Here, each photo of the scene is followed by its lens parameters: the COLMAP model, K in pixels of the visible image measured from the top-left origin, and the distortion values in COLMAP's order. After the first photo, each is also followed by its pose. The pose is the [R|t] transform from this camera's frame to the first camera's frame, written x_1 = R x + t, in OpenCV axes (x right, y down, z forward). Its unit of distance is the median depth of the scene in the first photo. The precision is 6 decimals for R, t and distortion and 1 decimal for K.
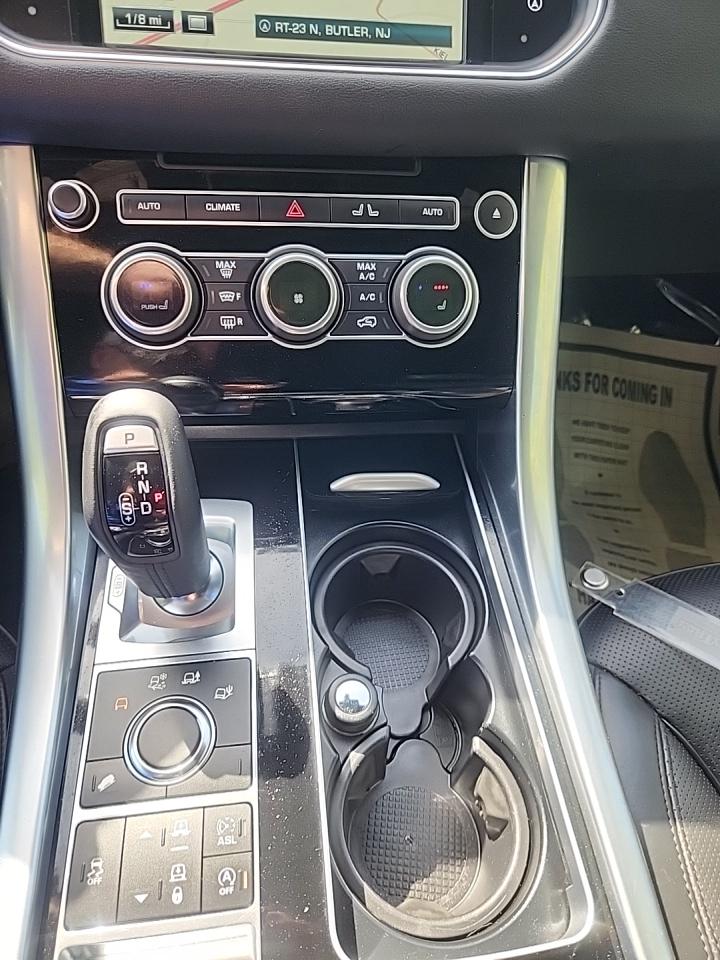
lens RADIAL K [[666.7, 0, 361.6], [0, 666.7, 479.9], [0, 0, 1]] dist [0.054704, -0.042804]
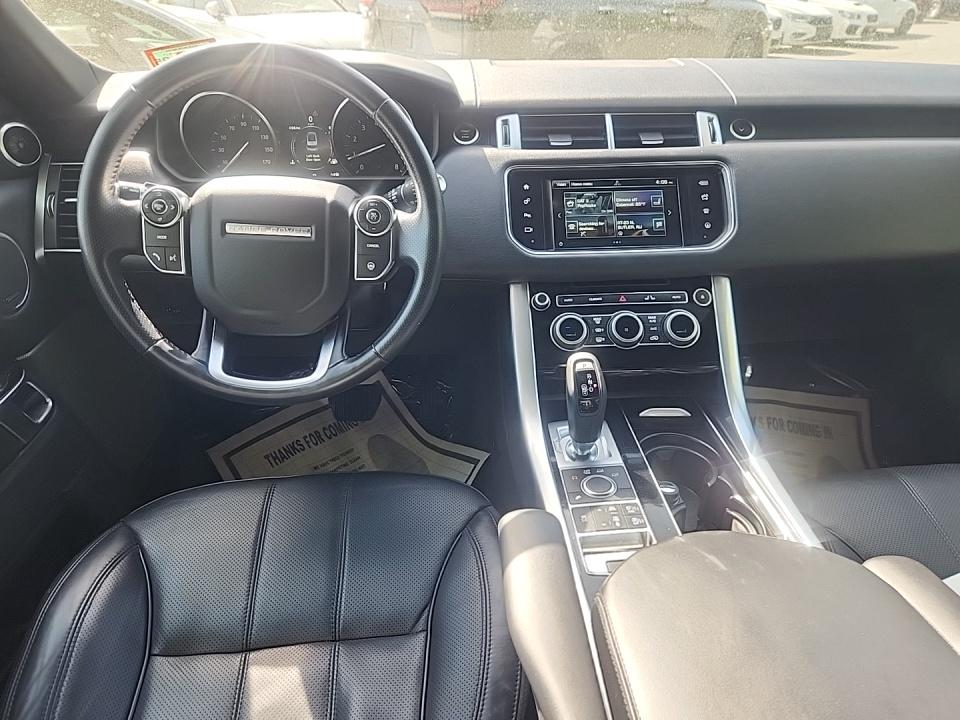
lens RADIAL K [[666.7, 0, 483.5], [0, 666.7, 365.0], [0, 0, 1]] dist [0.054704, -0.042804]
pose [[0.994650, -0.050001, -0.090398, -0.418970], [0.012120, 0.925499, -0.378556, 0.815263], [0.102591, 0.375435, 0.921153, -1.349300]]
